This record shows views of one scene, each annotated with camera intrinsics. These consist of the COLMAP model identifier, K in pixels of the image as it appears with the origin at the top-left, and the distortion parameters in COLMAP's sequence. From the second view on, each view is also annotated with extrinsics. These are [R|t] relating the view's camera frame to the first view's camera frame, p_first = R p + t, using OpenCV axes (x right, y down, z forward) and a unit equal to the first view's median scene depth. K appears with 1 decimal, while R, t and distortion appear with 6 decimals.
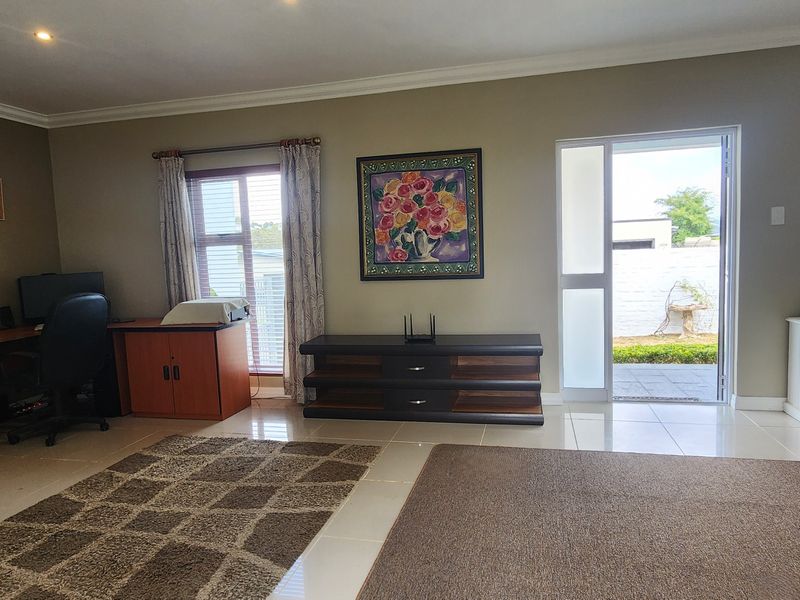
lens RADIAL K [[530.5, 0, 404.5], [0, 530.5, 295.7], [0, 0, 1]] dist [0.004304, -0.007492]
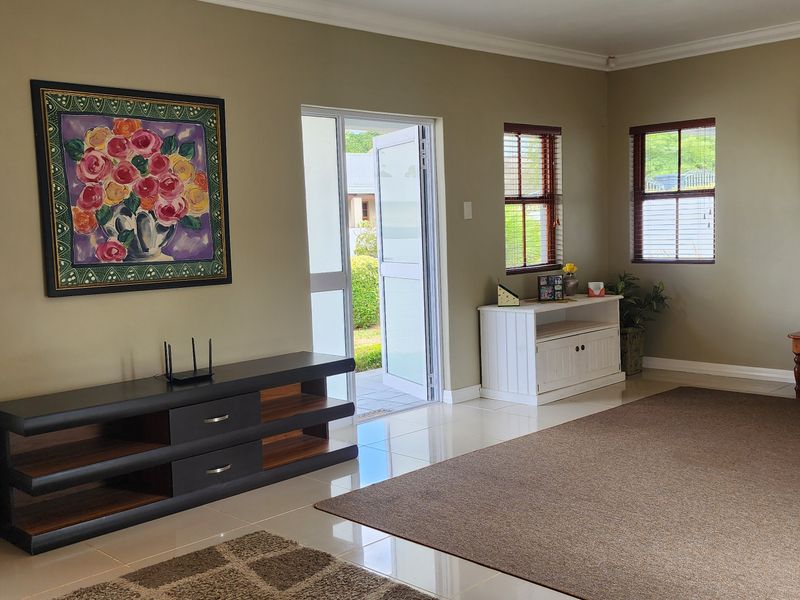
lens RADIAL K [[821.0, 0, 397.0], [0, 821.0, 302.7], [0, 0, 1]] dist [0.048169, 0.000000]
pose [[0.545246, -0.054780, 0.836484, -0.643898], [0.098340, 0.995152, 0.001069, 0.013551], [-0.832488, 0.081677, 0.547990, 0.217475]]
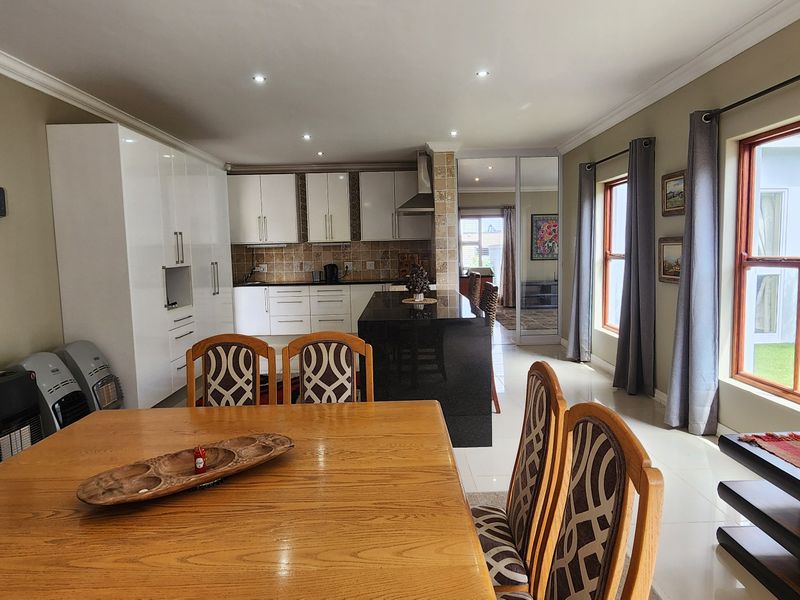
lens RADIAL K [[530.5, 0, 401.1], [0, 530.5, 298.0], [0, 0, 1]] dist [0.004304, -0.007492]
pose [[0.970906, 0.003845, 0.239430, -1.398544], [-0.000273, 0.999888, -0.014950, 0.207262], [-0.239461, 0.014450, 0.970798, -1.466023]]
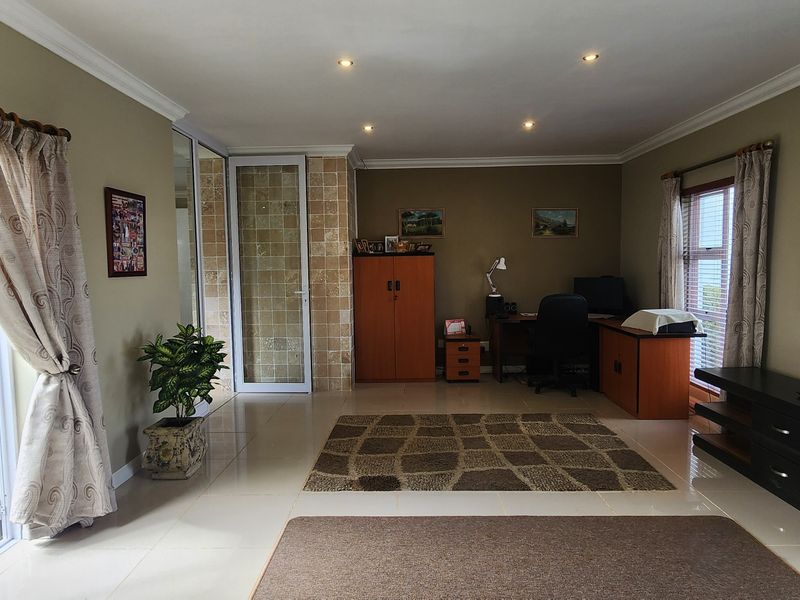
lens RADIAL K [[530.5, 0, 405.3], [0, 530.5, 301.4], [0, 0, 1]] dist [0.004304, -0.007492]
pose [[0.224442, 0.110032, -0.968256, 0.577898], [-0.077139, 0.992493, 0.094905, -0.075924], [0.971430, 0.053389, 0.231245, 0.244694]]
